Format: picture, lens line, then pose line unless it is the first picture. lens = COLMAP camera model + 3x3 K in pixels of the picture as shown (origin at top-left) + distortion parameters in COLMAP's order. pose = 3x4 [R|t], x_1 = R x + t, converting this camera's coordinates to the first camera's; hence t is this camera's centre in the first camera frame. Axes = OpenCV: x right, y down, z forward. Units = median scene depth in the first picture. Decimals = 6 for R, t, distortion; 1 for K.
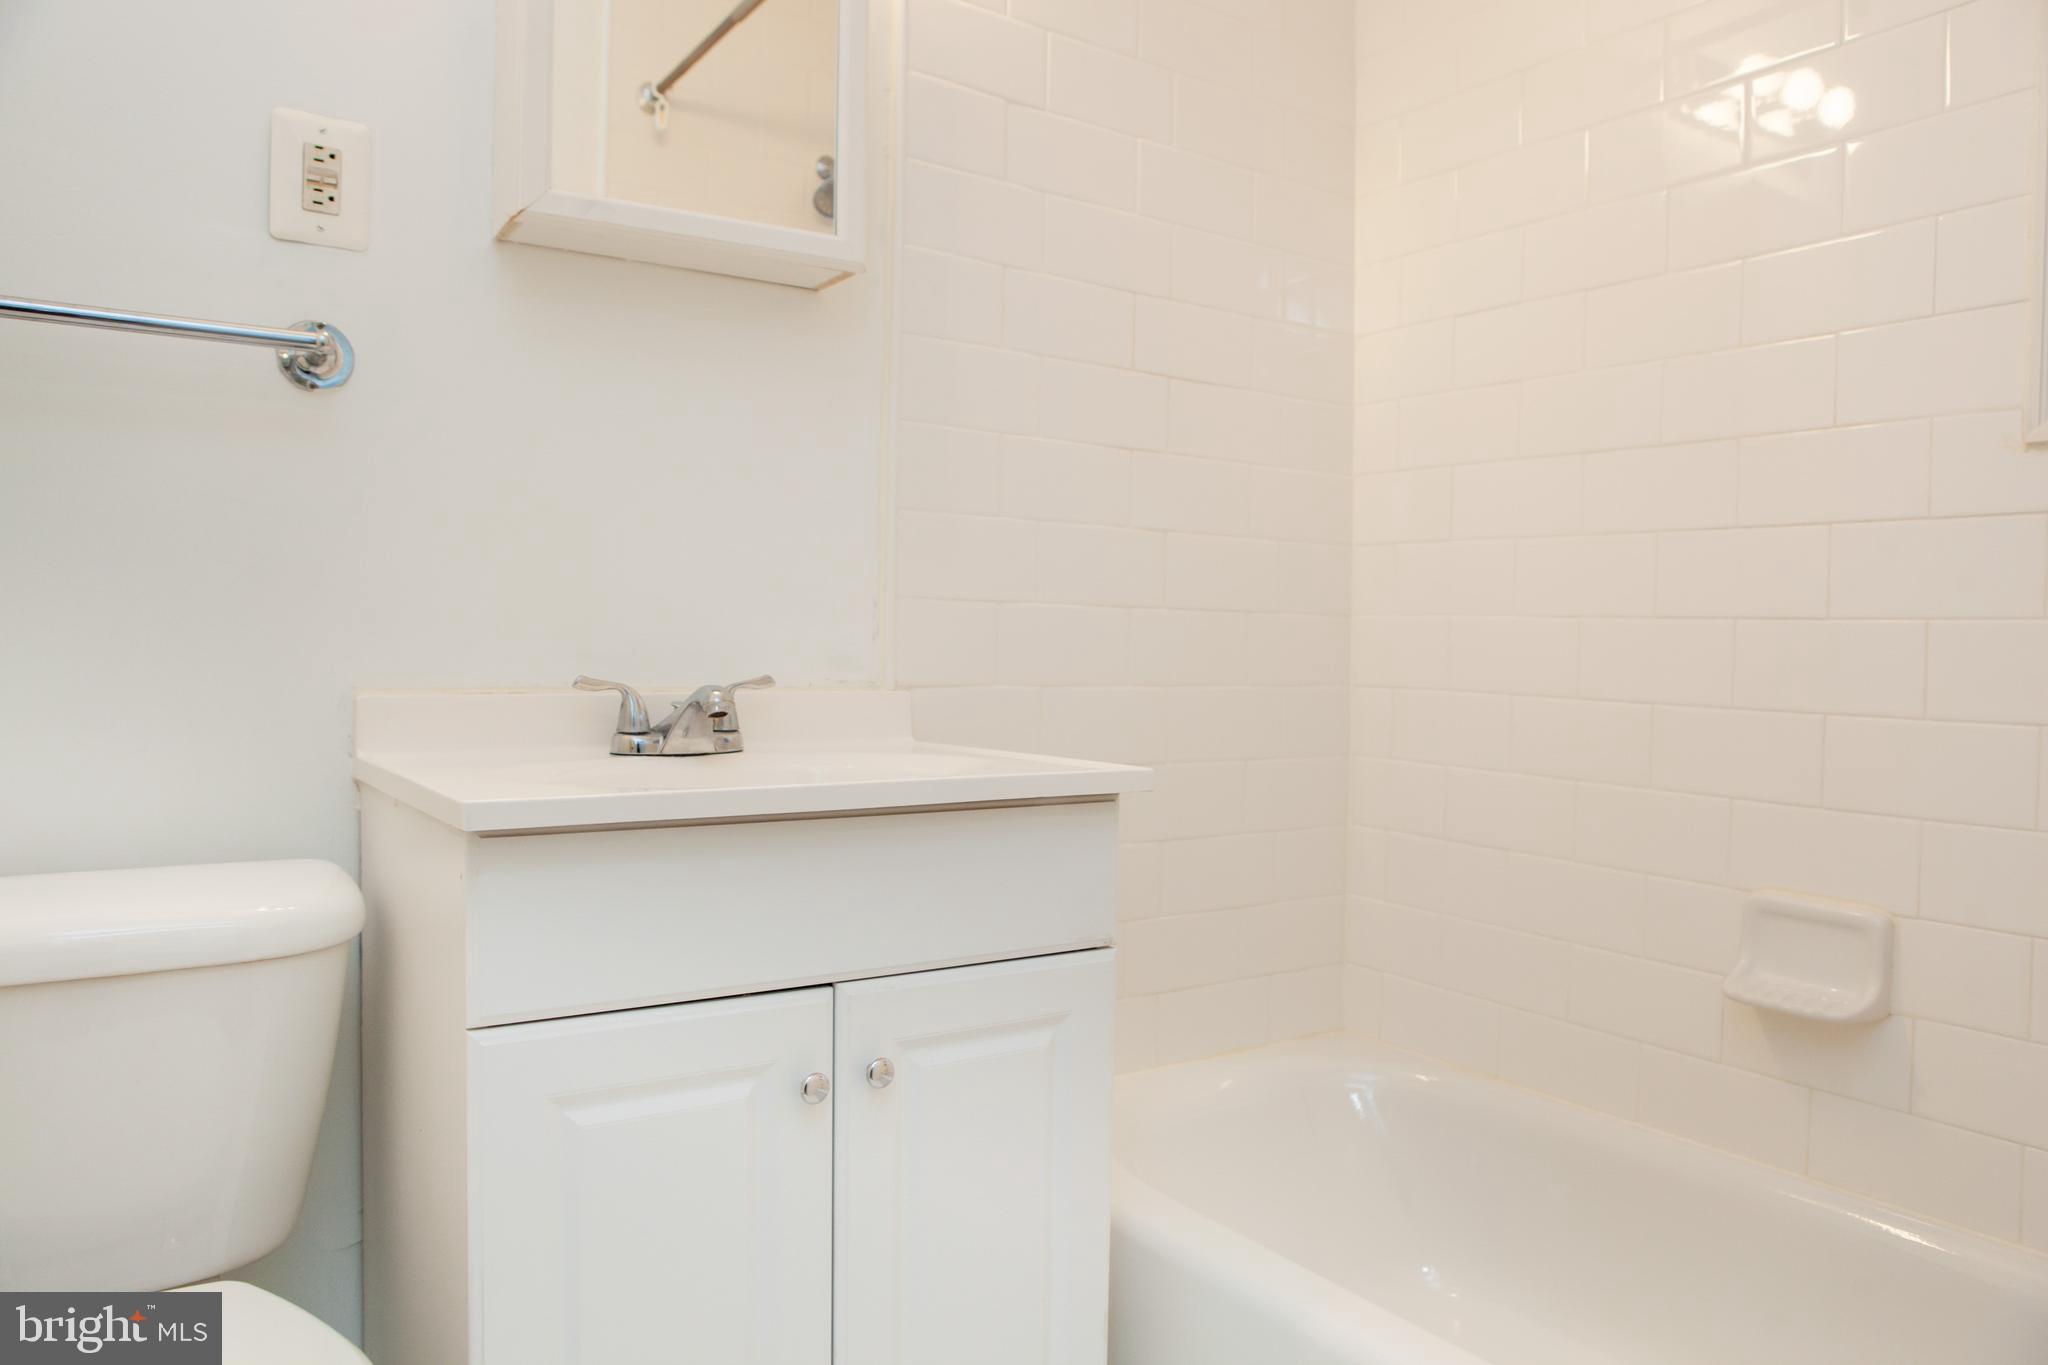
lens RADIAL K [[1407.3, 0, 1024.0], [0, 1407.3, 682.5], [0, 0, 1]] dist [-0.103039, 0.074531]
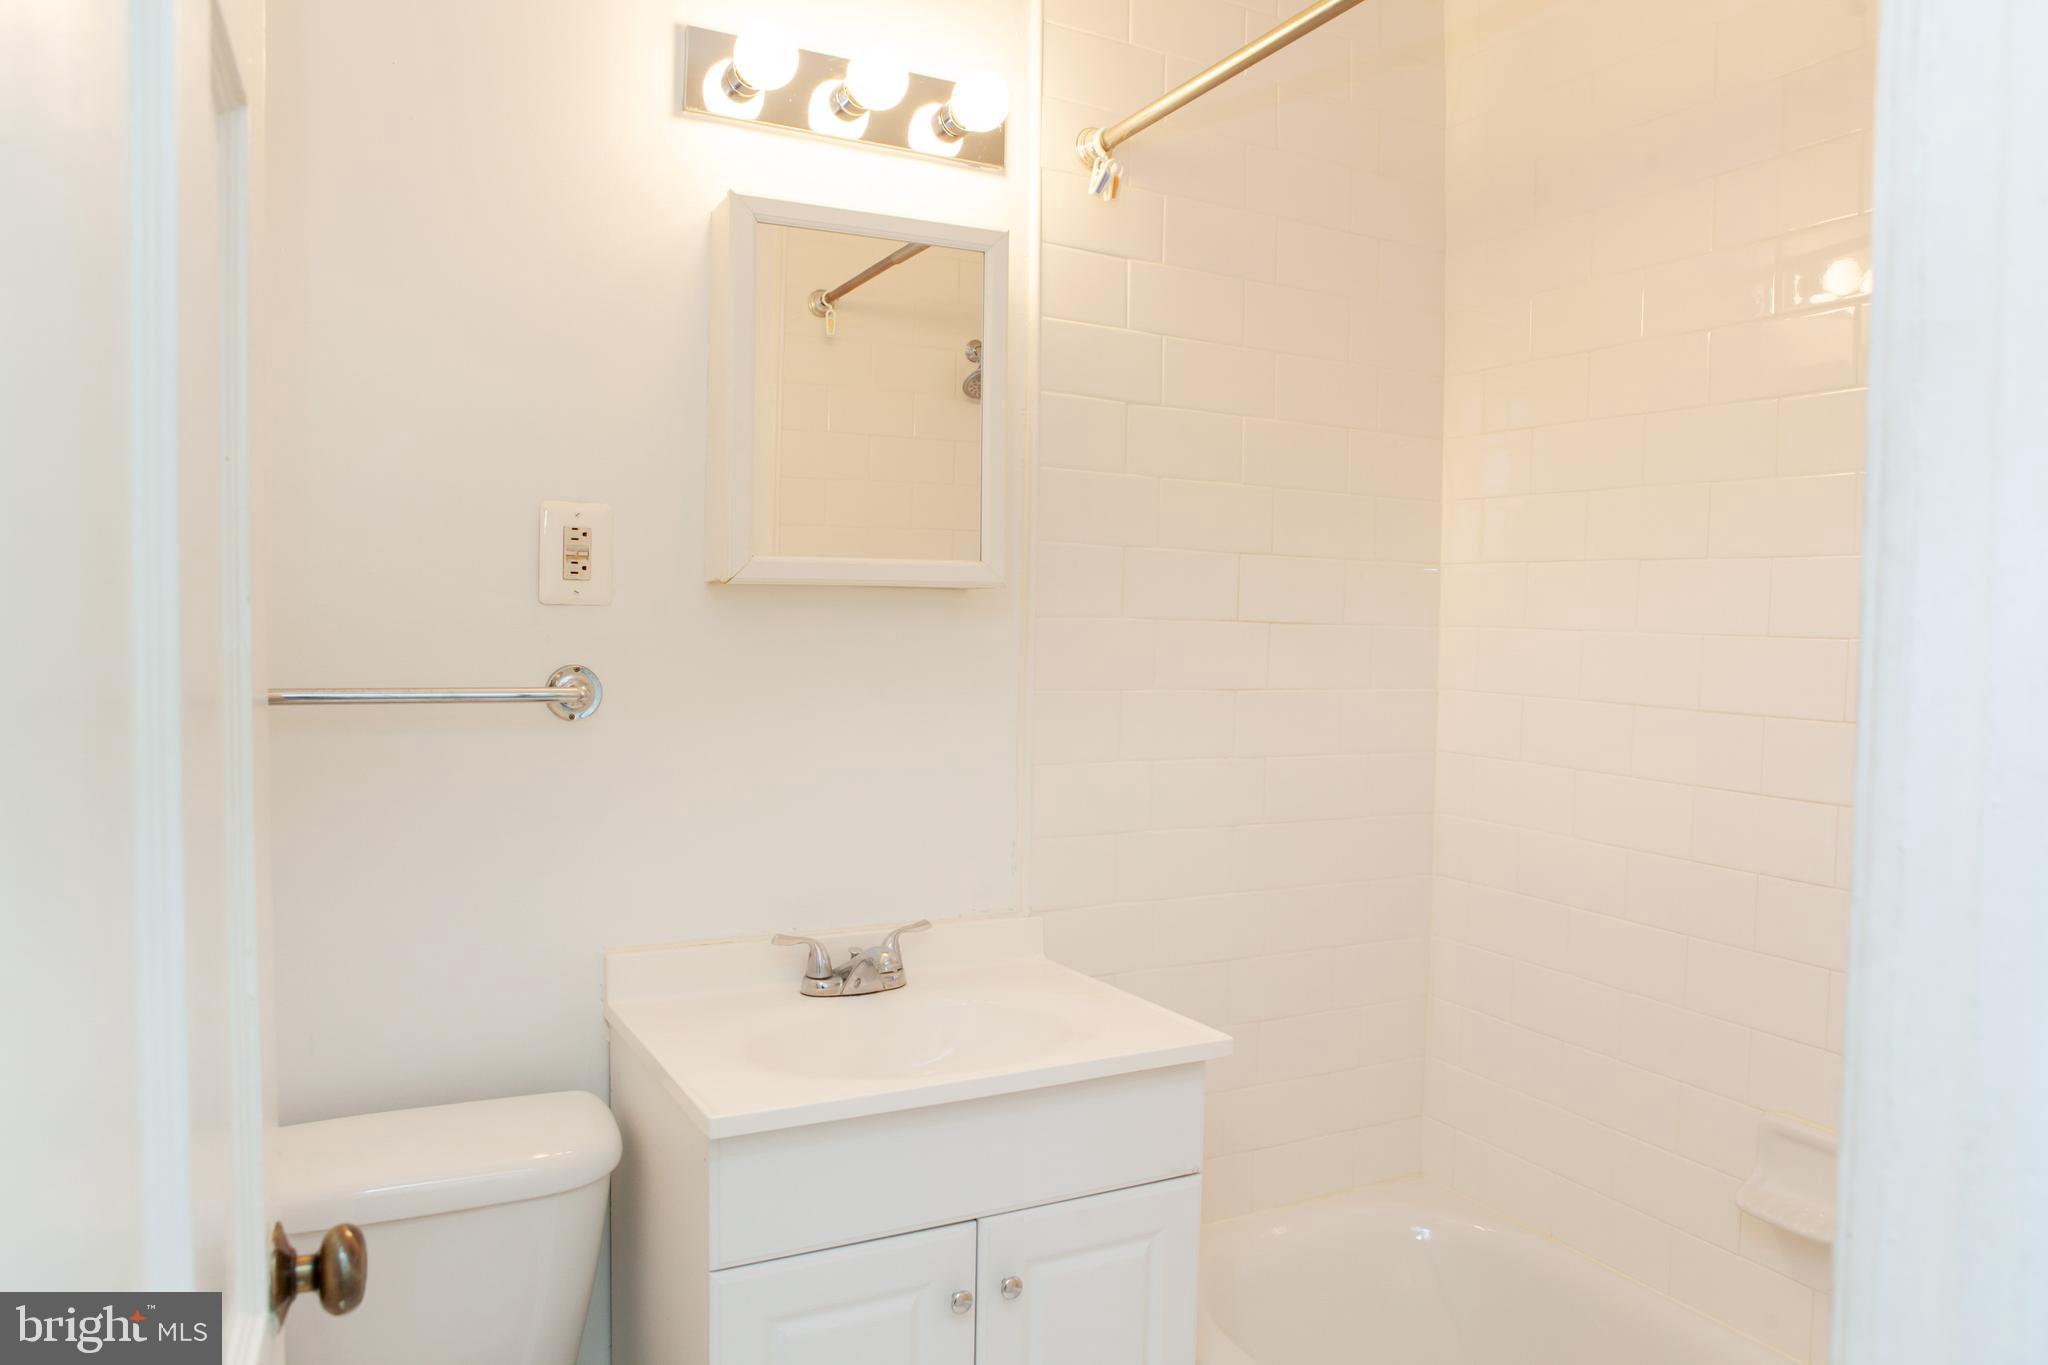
lens RADIAL K [[1407.3, 0, 1024.0], [0, 1407.3, 682.5], [0, 0, 1]] dist [-0.103039, 0.074531]
pose [[0.994413, 0.006426, -0.105368, 0.033551], [-0.005210, 0.999917, 0.011812, -0.247419], [0.105435, -0.011197, 0.994363, -0.227037]]
